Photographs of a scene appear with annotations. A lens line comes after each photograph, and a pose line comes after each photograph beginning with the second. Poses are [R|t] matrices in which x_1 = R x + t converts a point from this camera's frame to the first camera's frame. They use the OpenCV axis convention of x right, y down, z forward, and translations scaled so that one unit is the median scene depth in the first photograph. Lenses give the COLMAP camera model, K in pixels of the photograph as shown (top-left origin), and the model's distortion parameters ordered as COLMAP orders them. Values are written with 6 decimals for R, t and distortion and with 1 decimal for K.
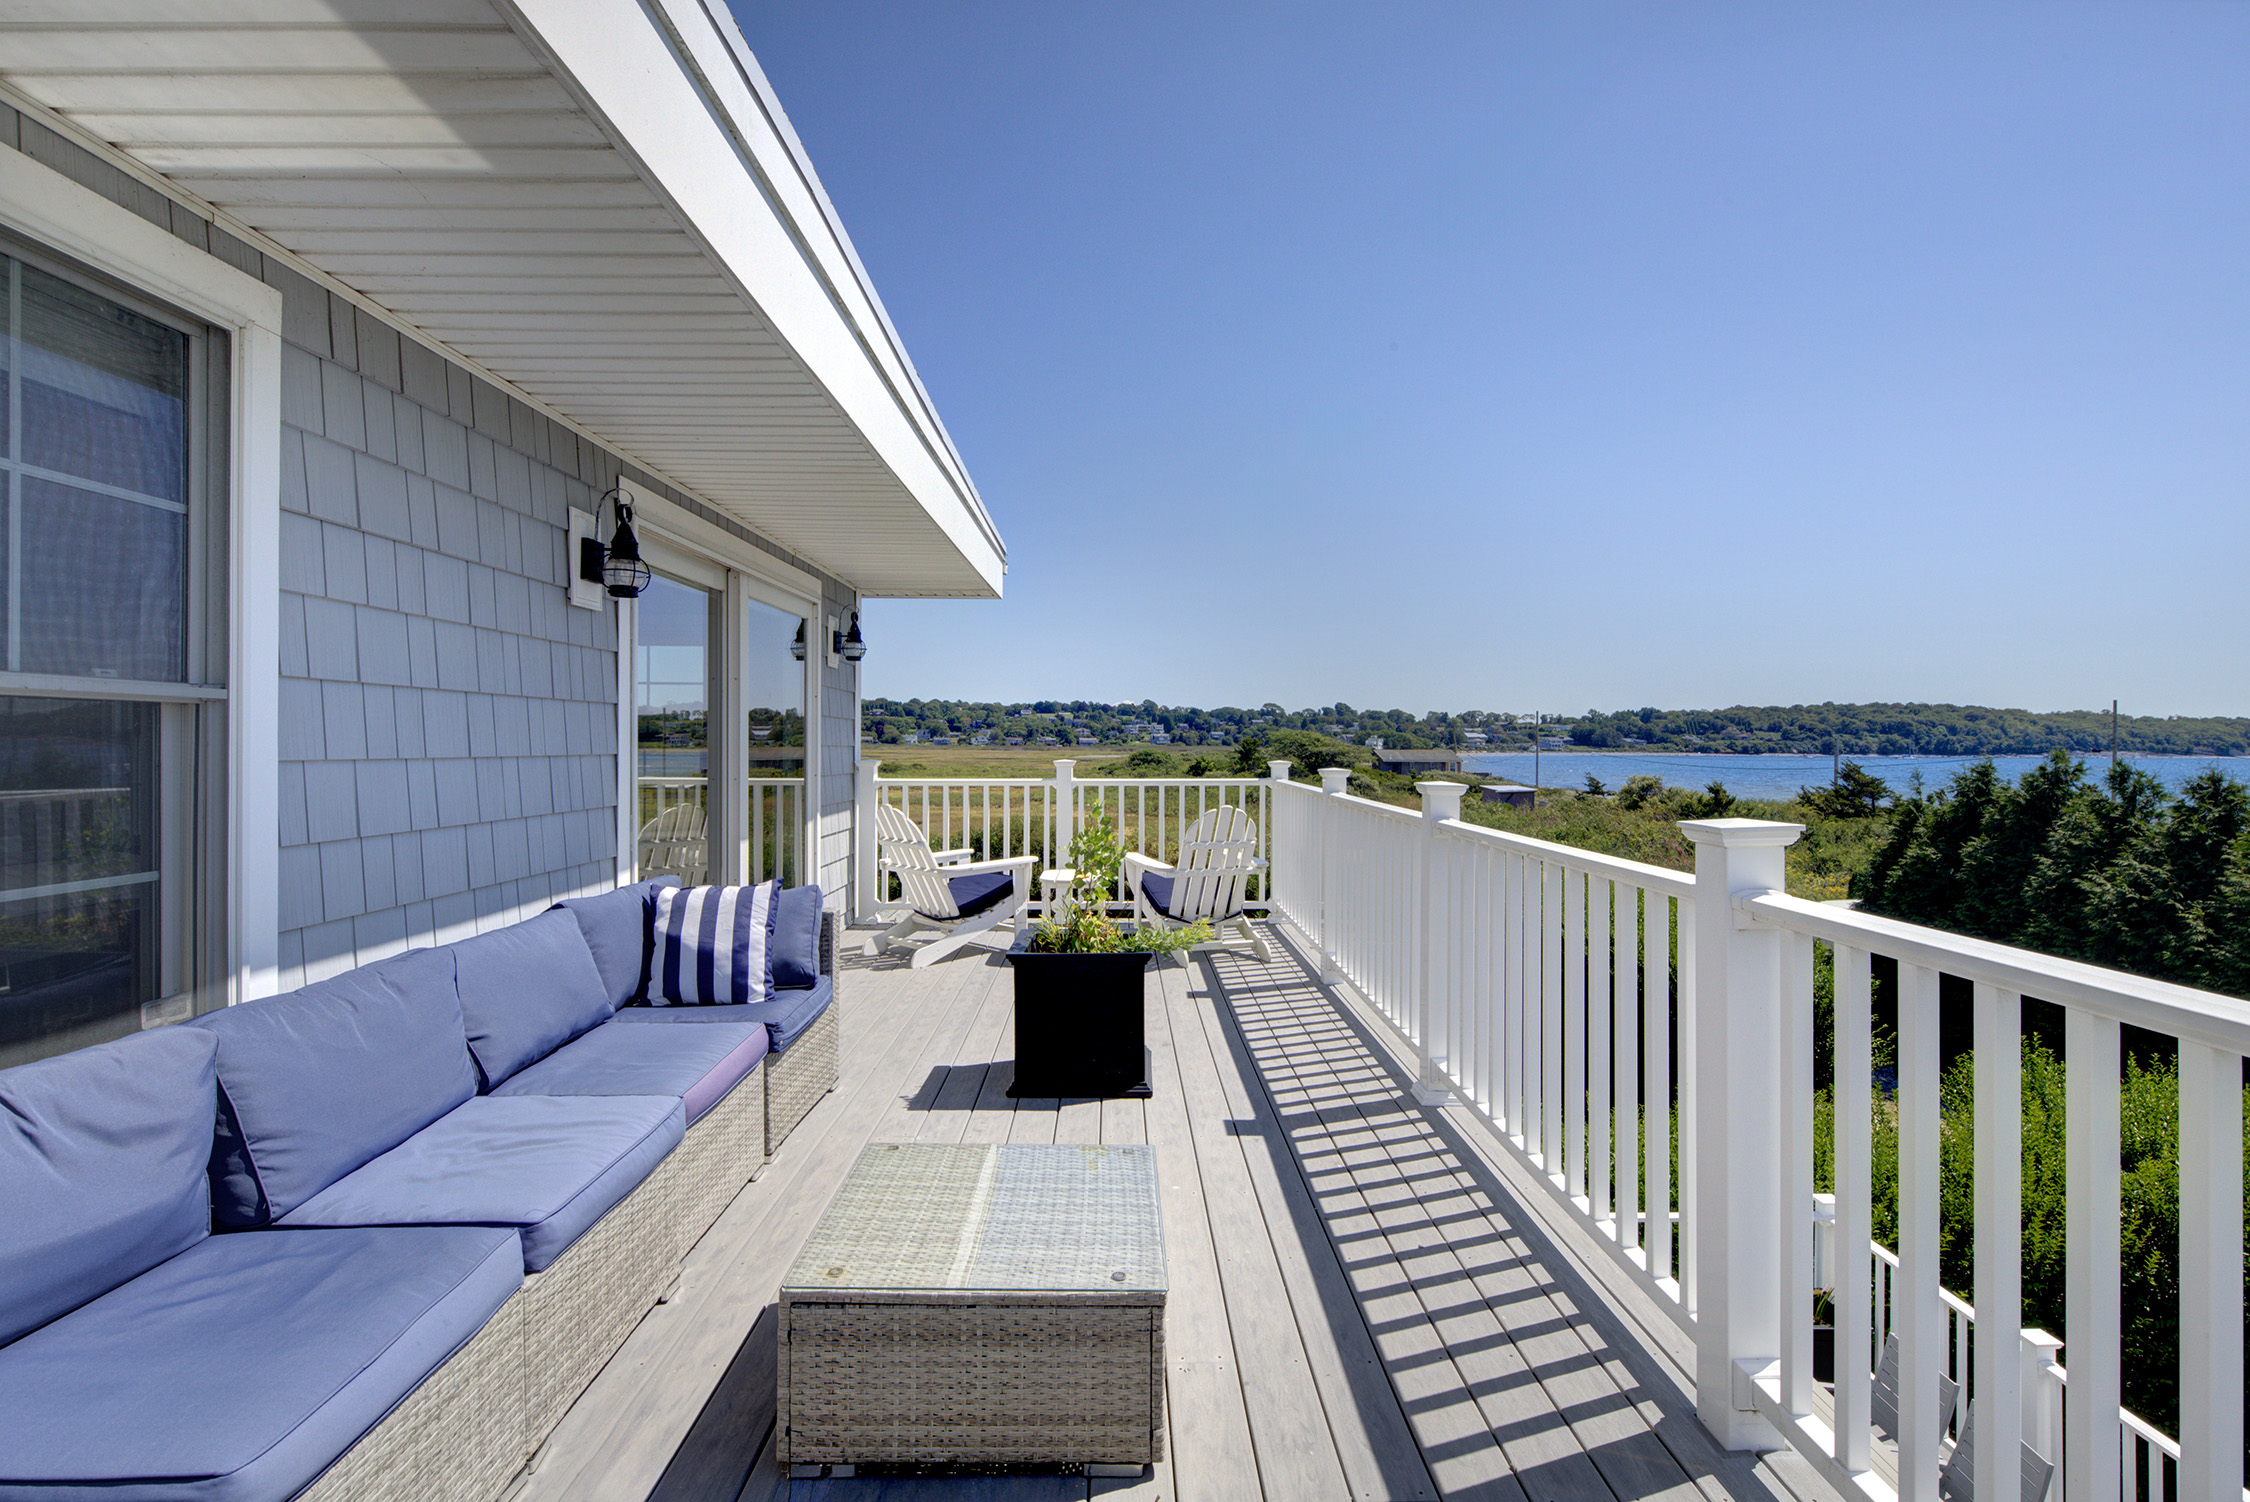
lens RADIAL K [[1101.1, 0, 1119.2], [0, 1101.1, 738.4], [0, 0, 1]] dist [0.001273, -0.000085]
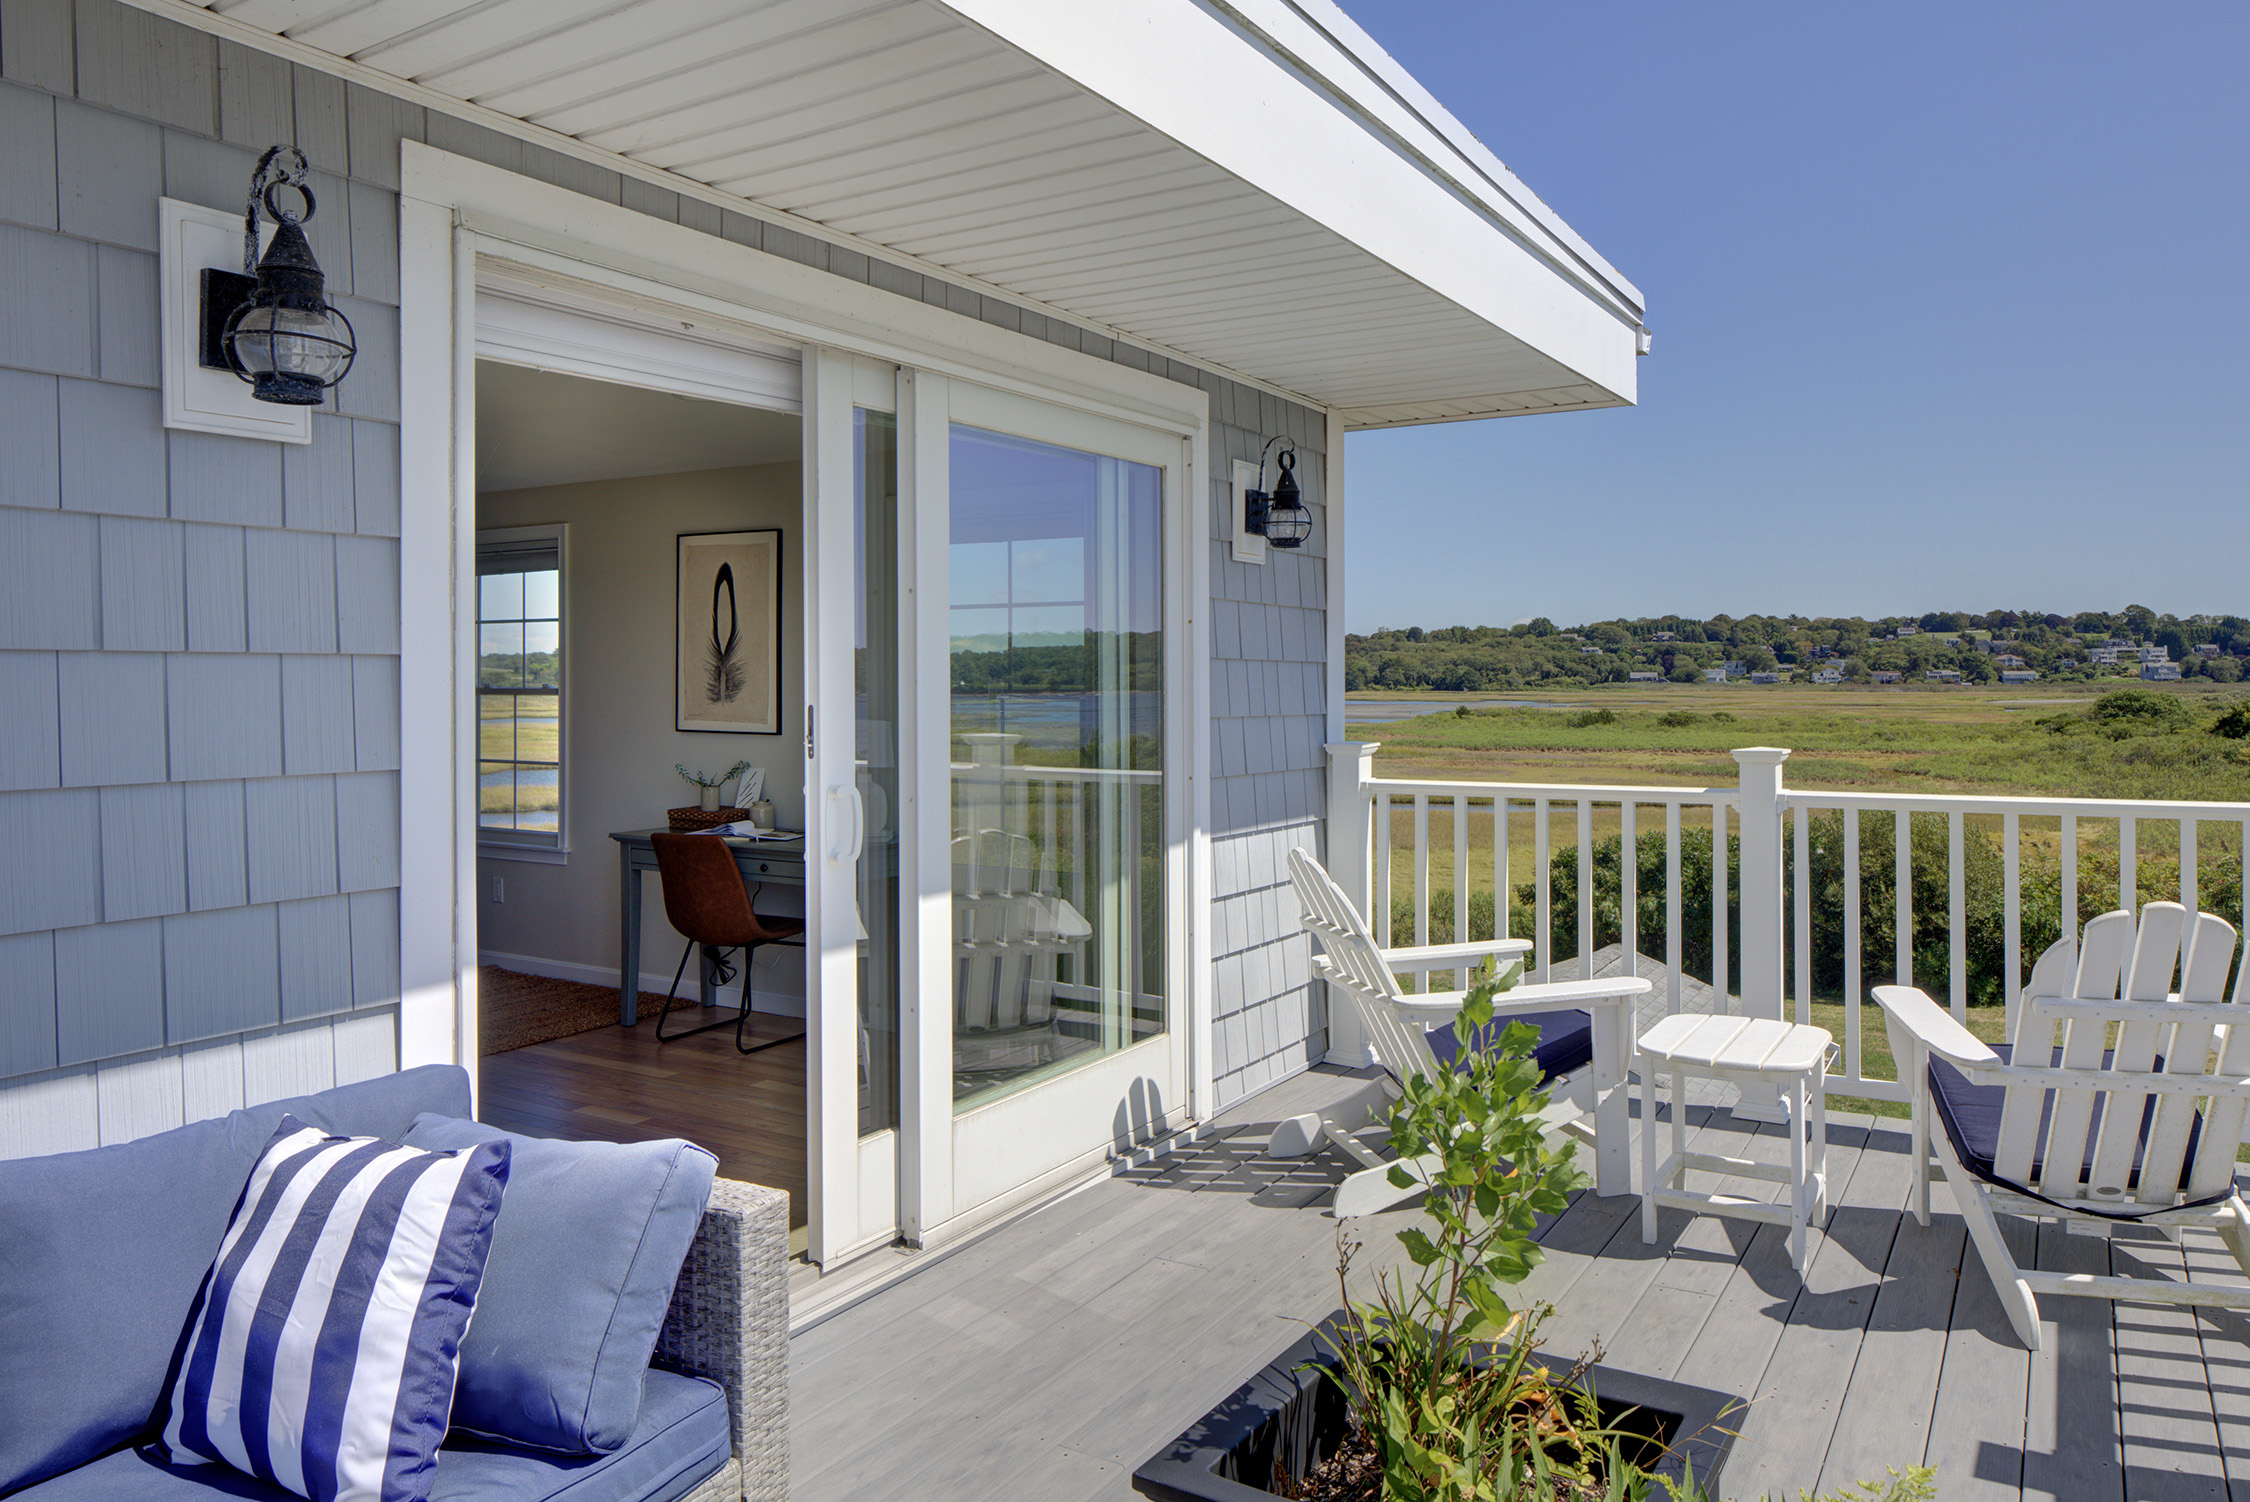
lens RADIAL K [[1534.1, 0, 1123.2], [0, 1534.1, 658.6], [0, 0, 1]] dist [-0.003291, -0.018857]
pose [[0.845020, -0.015080, -0.534522, 0.072459], [0.009540, 0.999868, -0.013125, -0.011594], [0.534649, 0.005992, 0.845053, 0.385084]]
